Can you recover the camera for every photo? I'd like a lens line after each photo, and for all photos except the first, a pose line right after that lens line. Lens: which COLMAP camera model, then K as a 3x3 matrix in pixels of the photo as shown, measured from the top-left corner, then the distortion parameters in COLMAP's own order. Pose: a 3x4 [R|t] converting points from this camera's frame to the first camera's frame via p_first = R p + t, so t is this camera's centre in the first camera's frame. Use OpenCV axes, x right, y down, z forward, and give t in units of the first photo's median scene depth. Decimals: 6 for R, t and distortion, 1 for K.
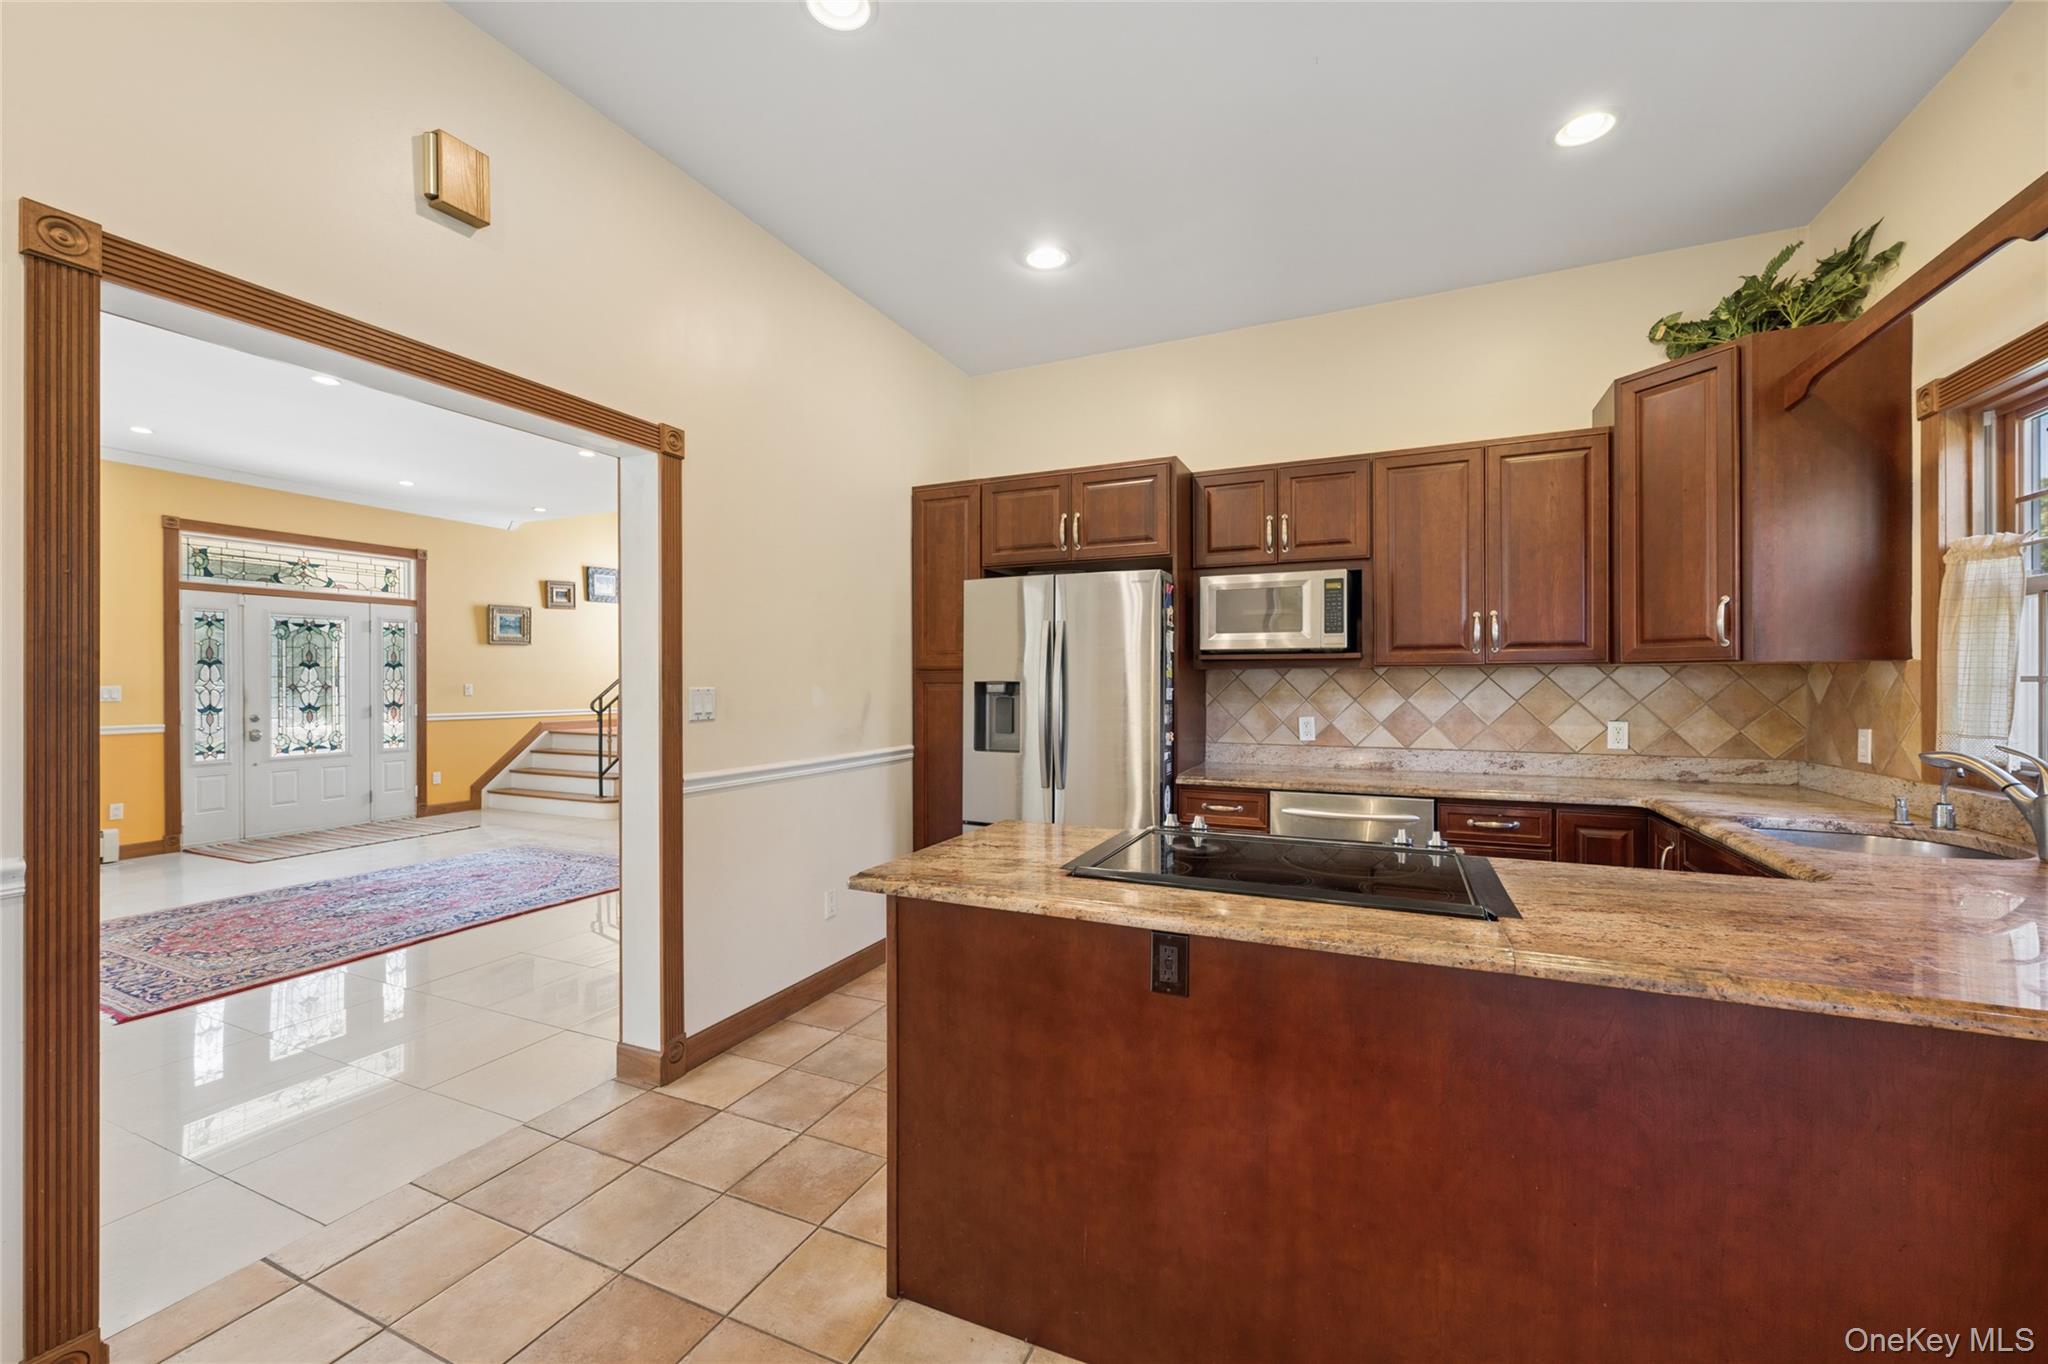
lens RADIAL K [[816.5, 0, 1017.1], [0, 816.5, 679.4], [0, 0, 1]] dist [-0.001755, 0.000632]
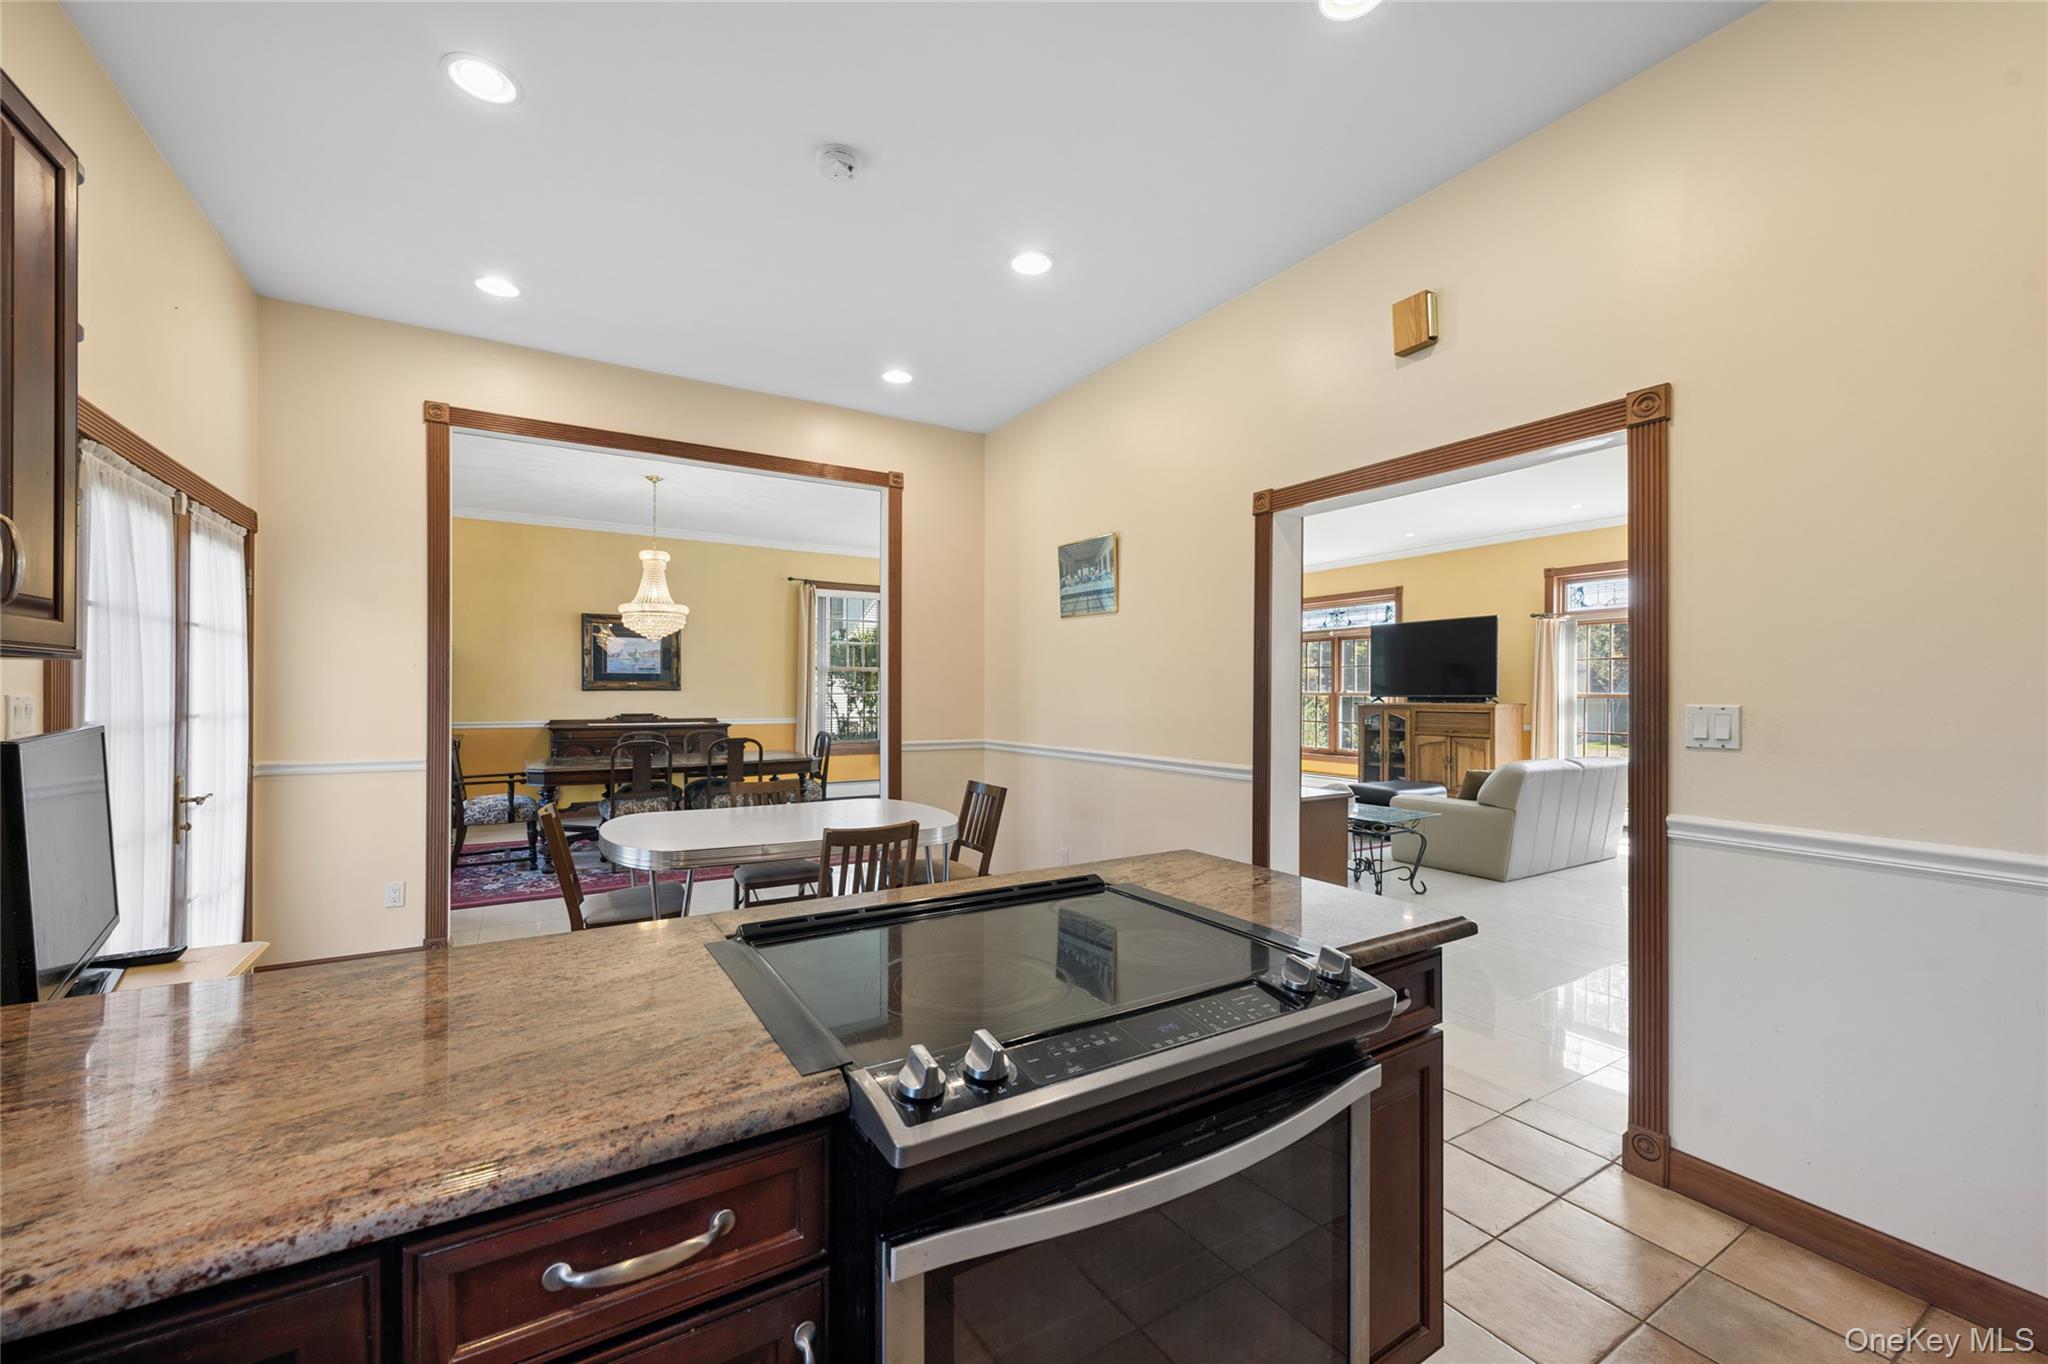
lens RADIAL K [[816.5, 0, 1028.5], [0, 816.5, 691.4], [0, 0, 1]] dist [-0.001755, 0.000632]
pose [[-0.560165, 0.000195, -0.828381, 0.466343], [-0.002136, 0.999996, 0.001679, -0.001893], [0.828379, 0.002710, -0.560162, 0.719550]]
